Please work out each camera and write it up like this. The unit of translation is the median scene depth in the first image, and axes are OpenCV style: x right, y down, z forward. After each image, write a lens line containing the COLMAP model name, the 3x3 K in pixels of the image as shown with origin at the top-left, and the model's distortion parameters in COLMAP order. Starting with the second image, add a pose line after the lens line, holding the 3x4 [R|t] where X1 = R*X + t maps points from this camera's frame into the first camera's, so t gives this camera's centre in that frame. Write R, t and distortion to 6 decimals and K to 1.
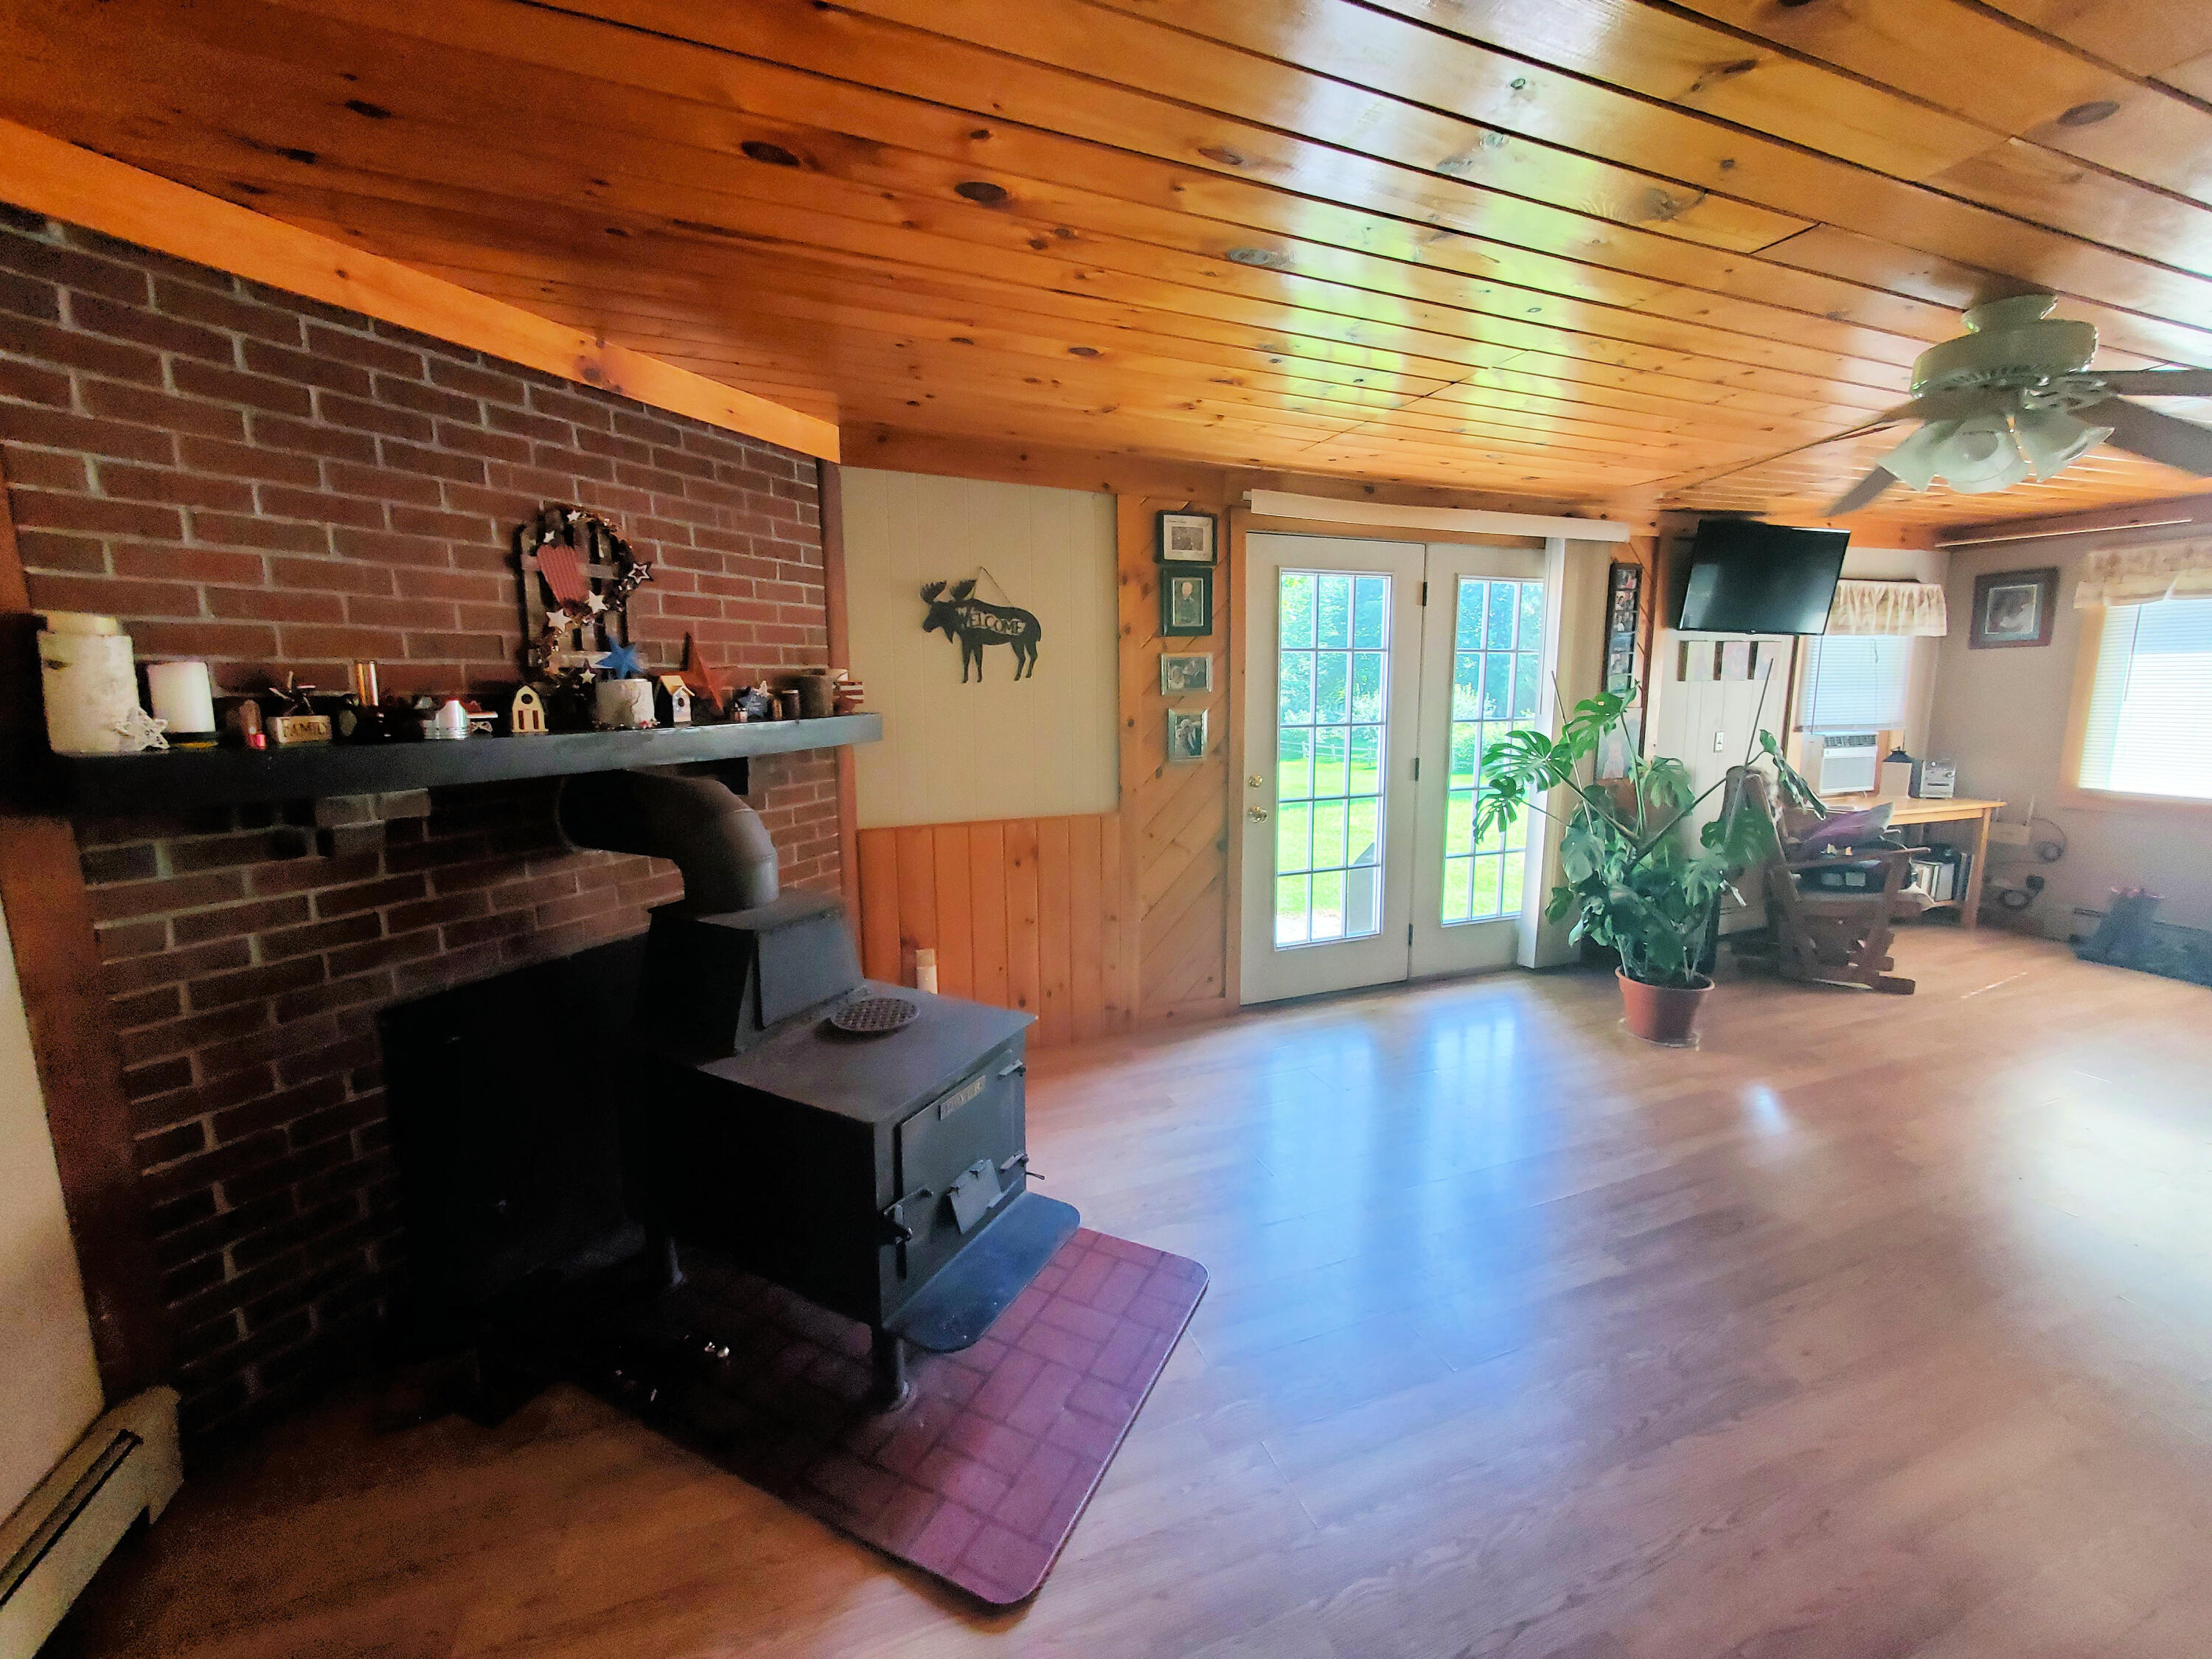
lens RADIAL K [[871.4, 0, 1120.4], [0, 871.4, 814.2], [0, 0, 1]] dist [-0.000555, -0.000751]
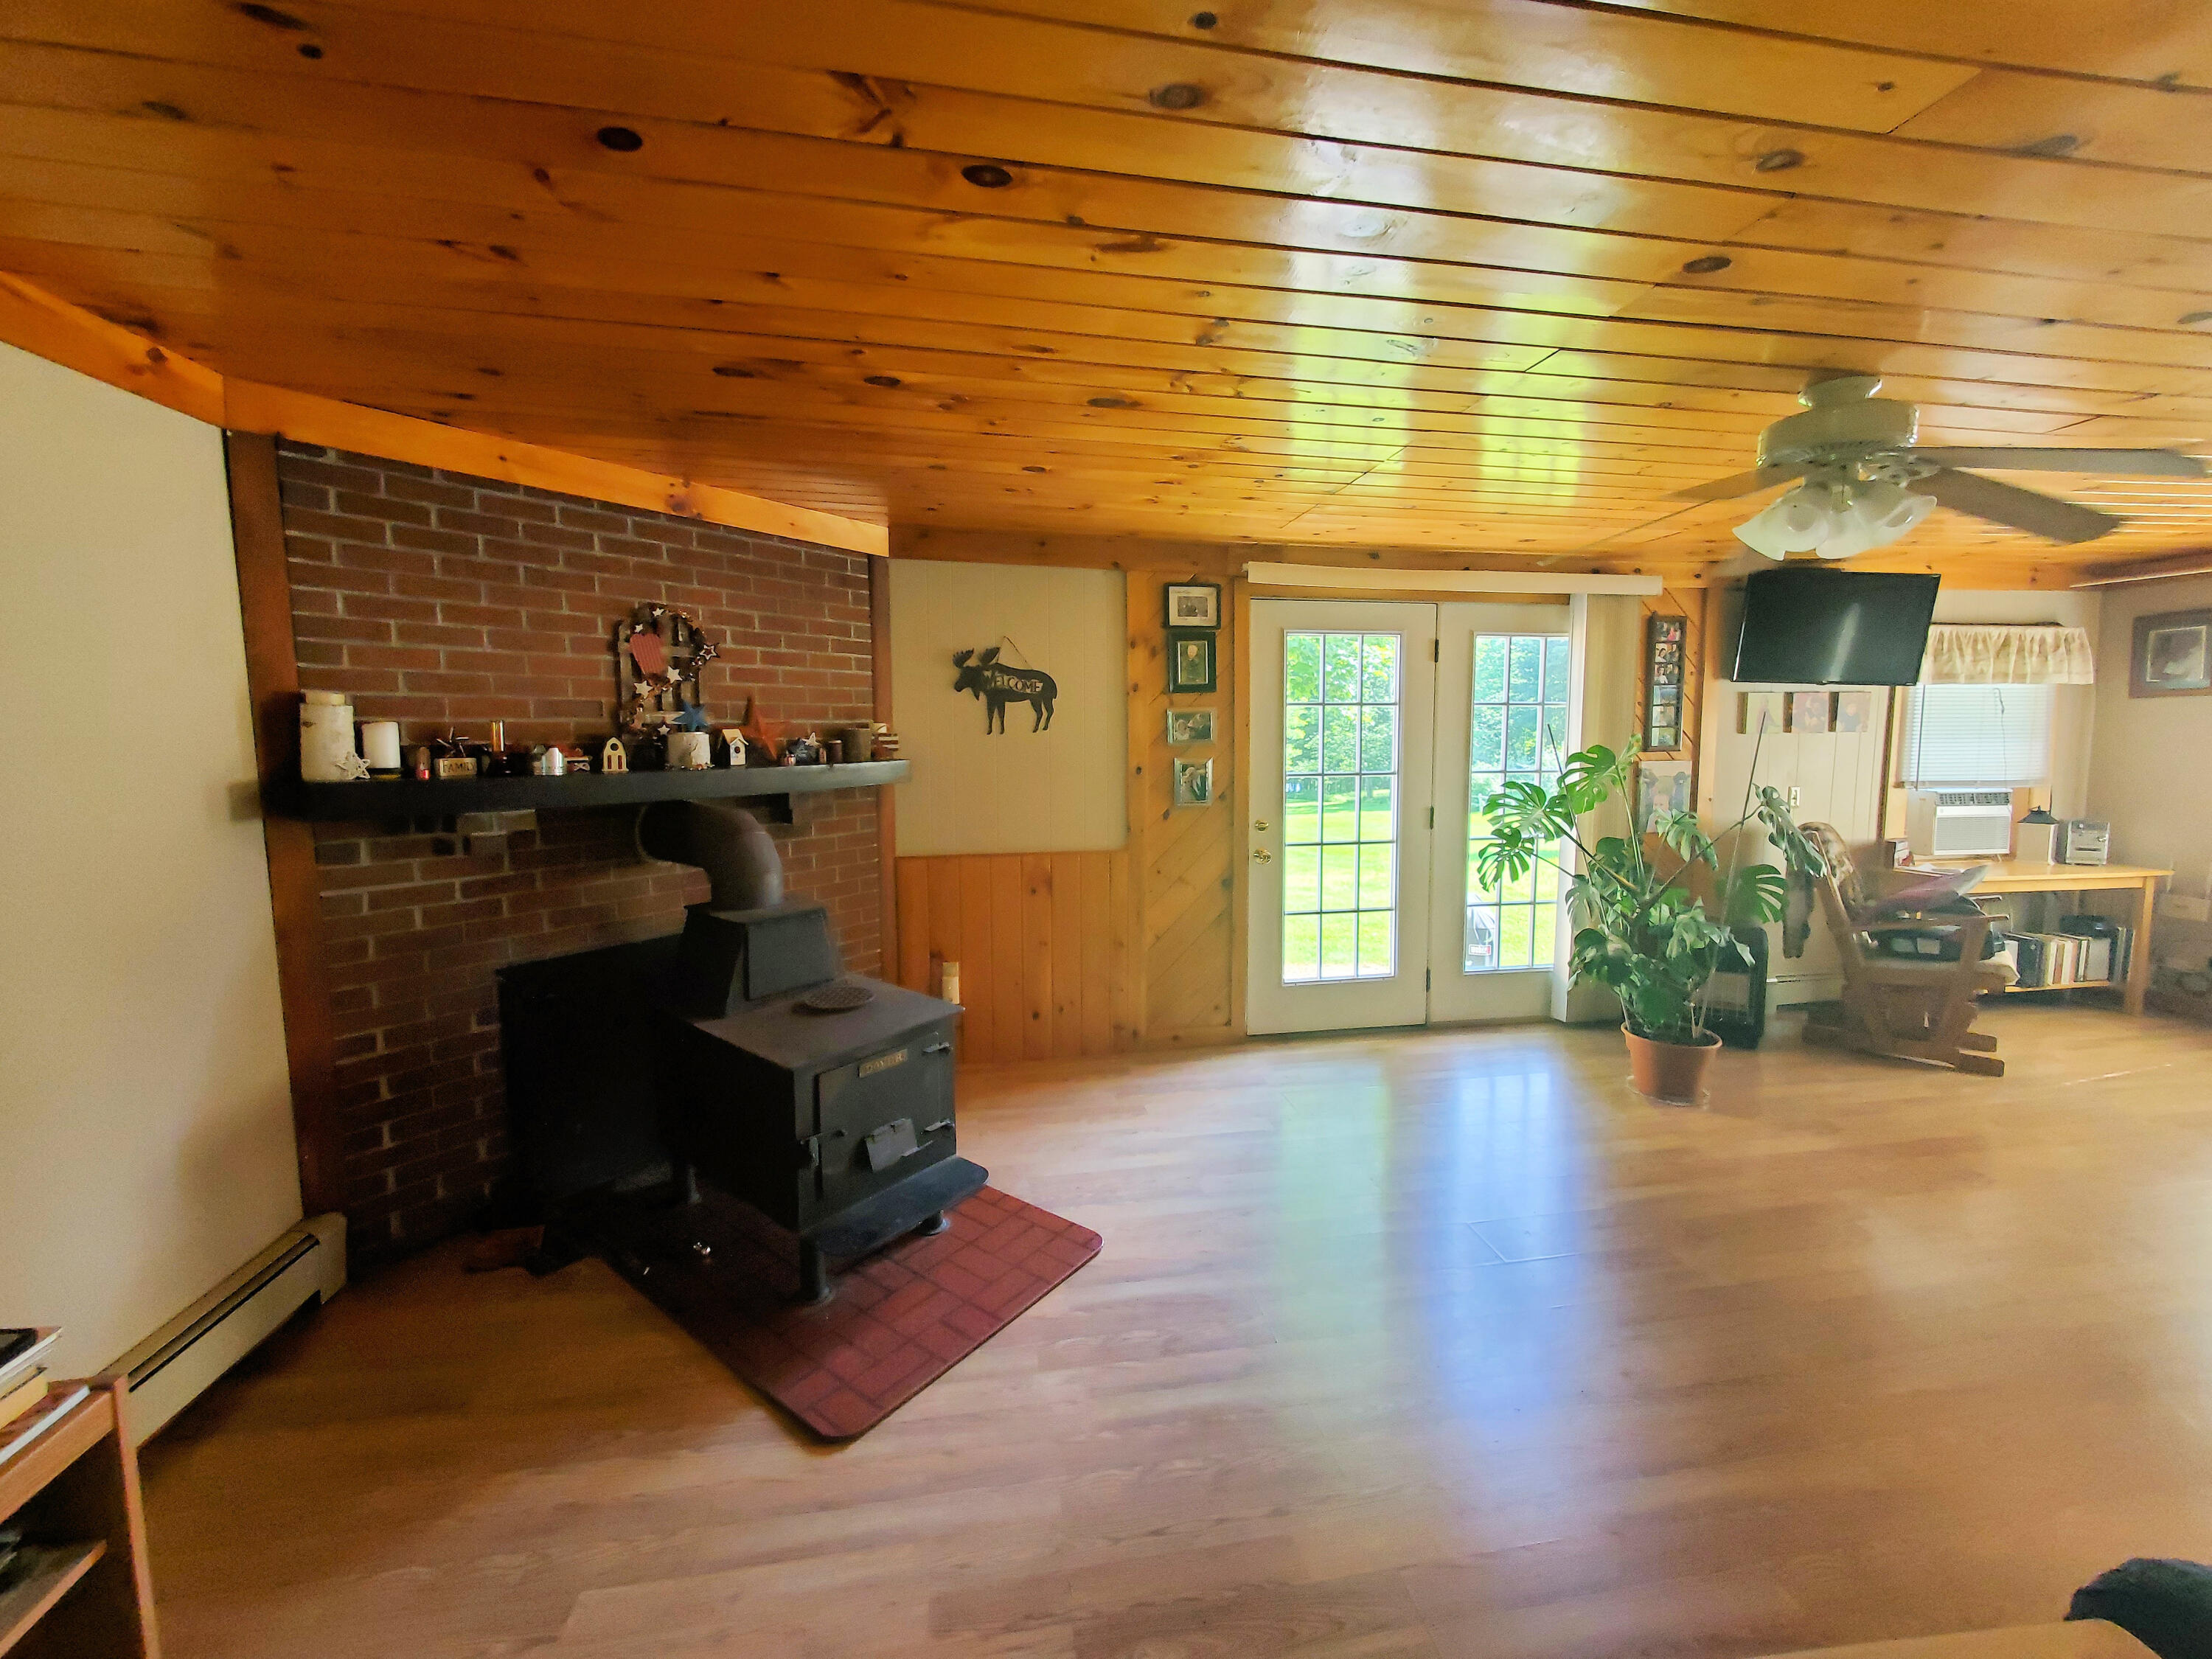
lens RADIAL K [[871.4, 0, 1120.4], [0, 871.4, 814.2], [0, 0, 1]] dist [-0.000555, -0.000751]
pose [[0.980438, 0.020315, -0.195775, 0.241031], [-0.031021, 0.998177, -0.051772, 0.012180], [0.194366, 0.056833, 0.979281, -0.113865]]
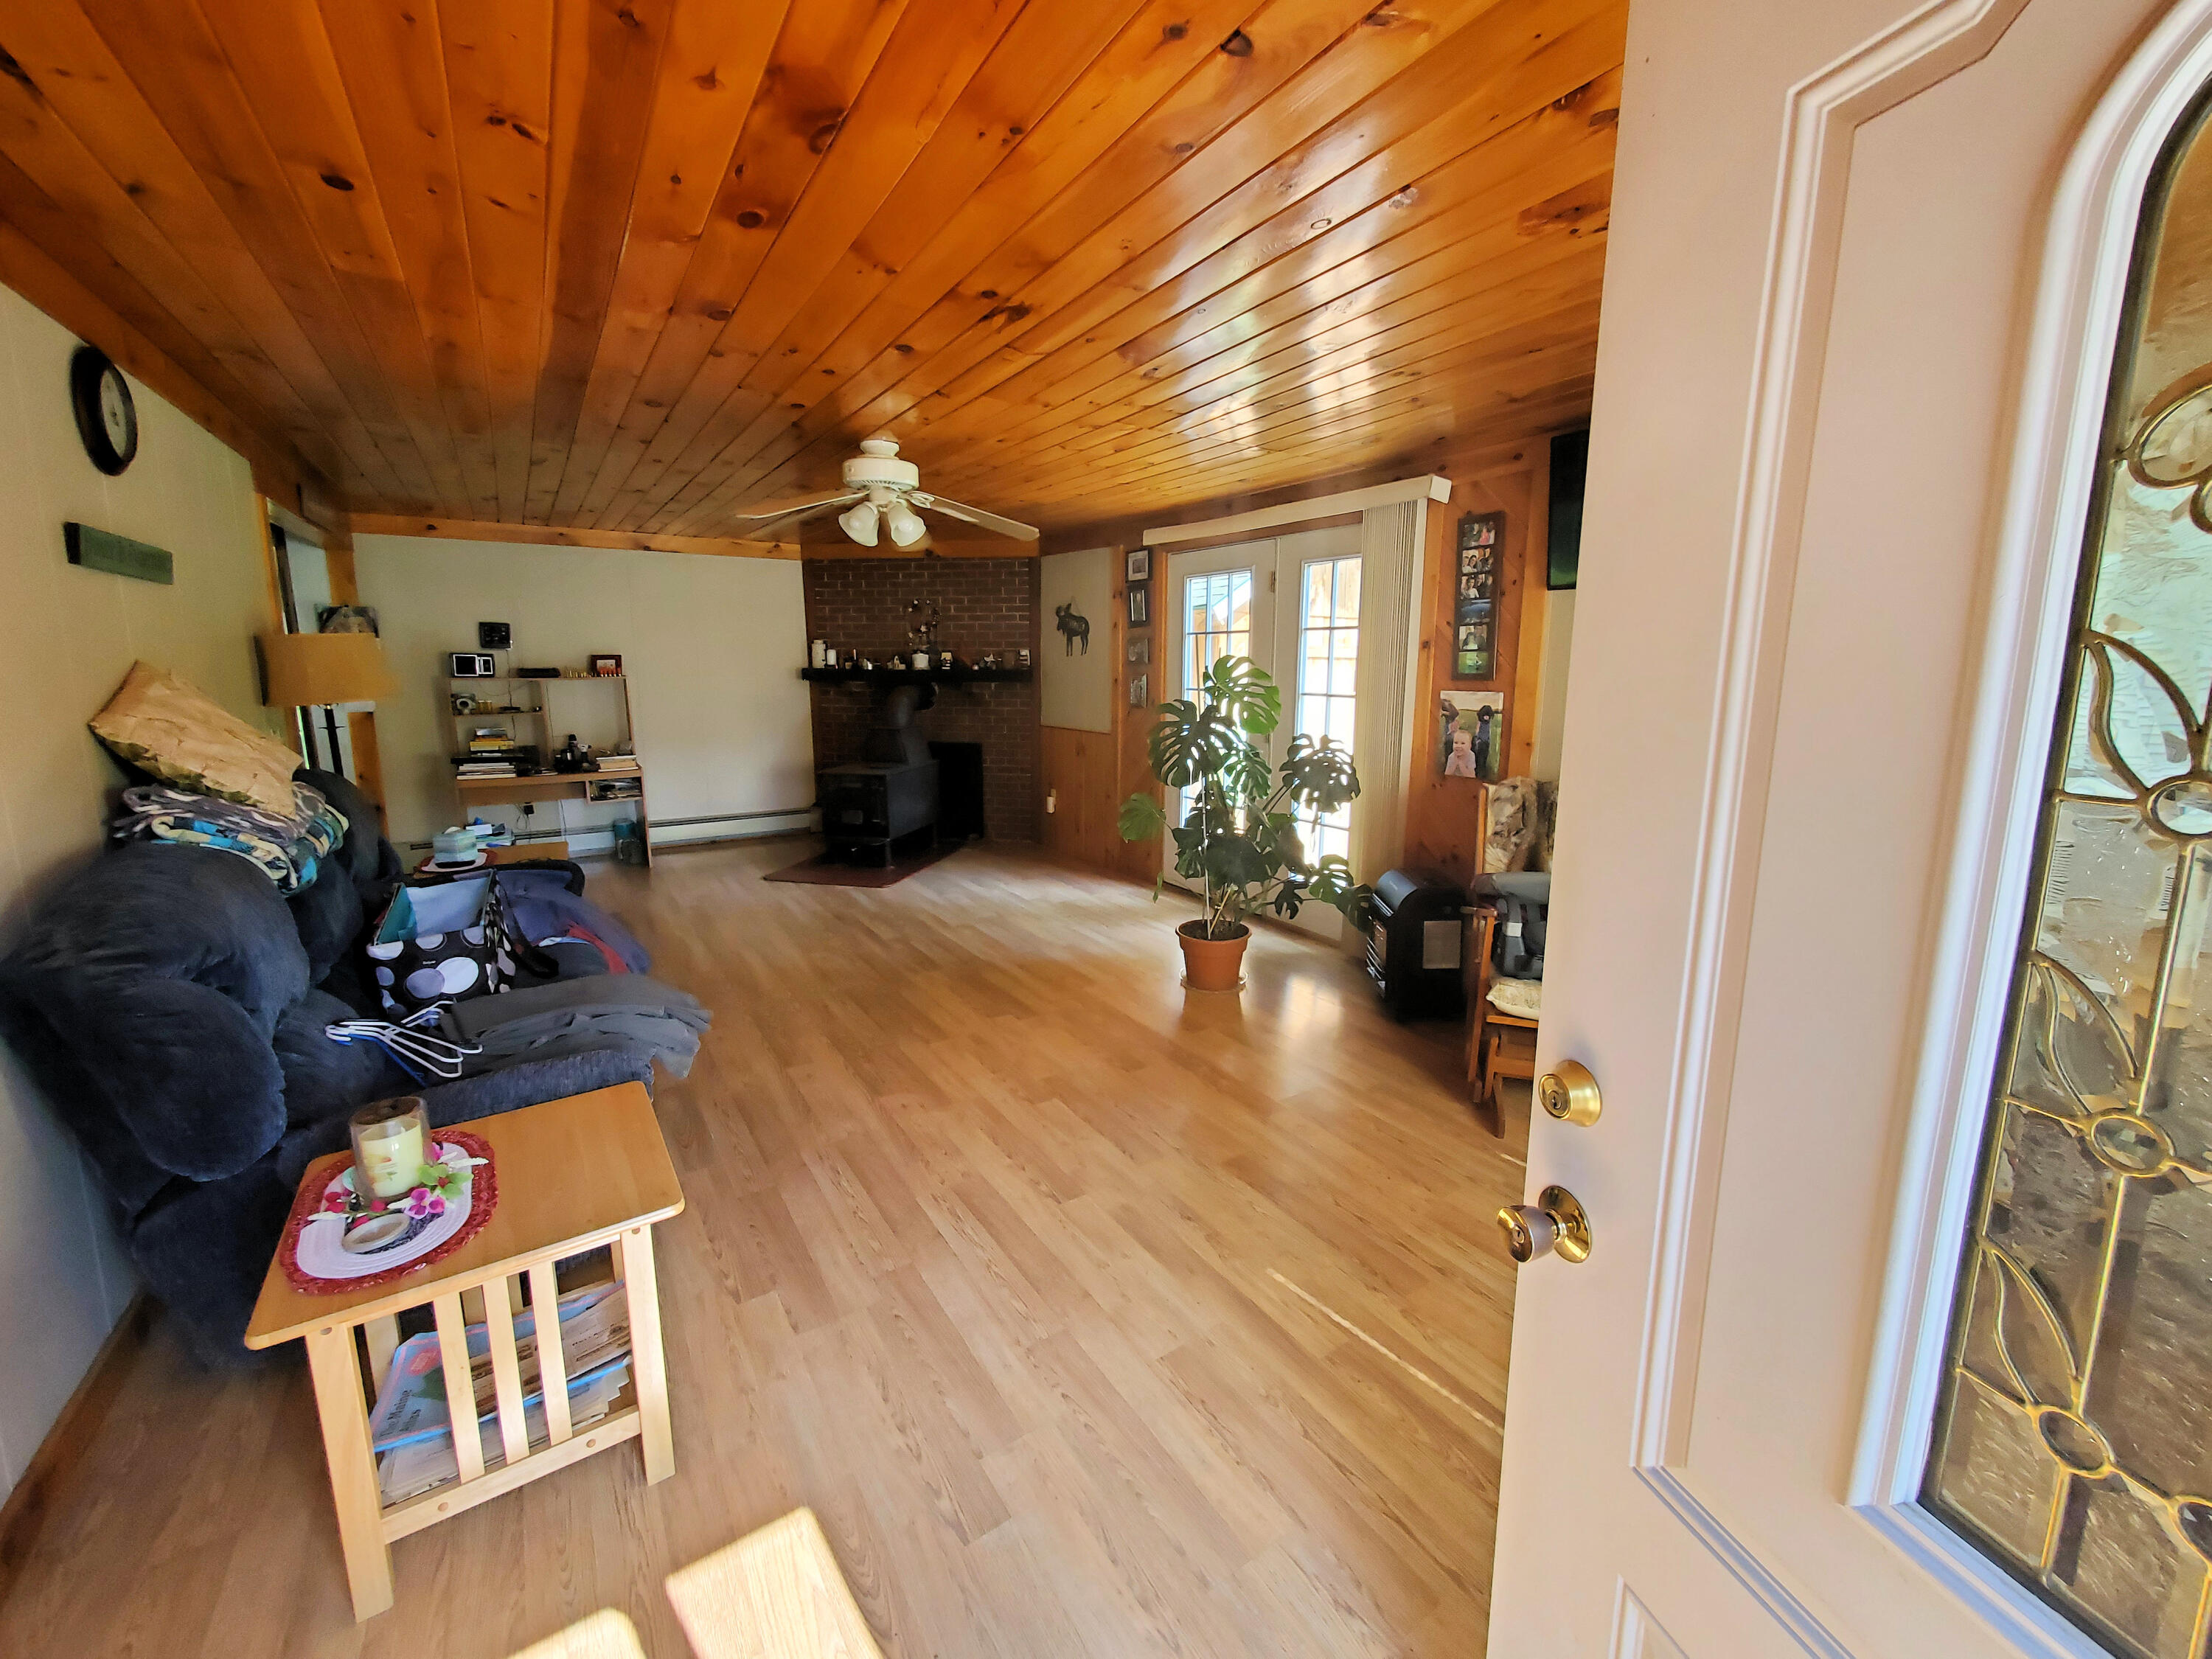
lens RADIAL K [[871.4, 0, 1120.4], [0, 871.4, 814.2], [0, 0, 1]] dist [-0.000555, -0.000751]
pose [[0.222689, 0.175995, -0.958872, 1.912867], [-0.154349, 0.977529, 0.143573, -0.110729], [0.962593, 0.116029, 0.244850, 0.722512]]
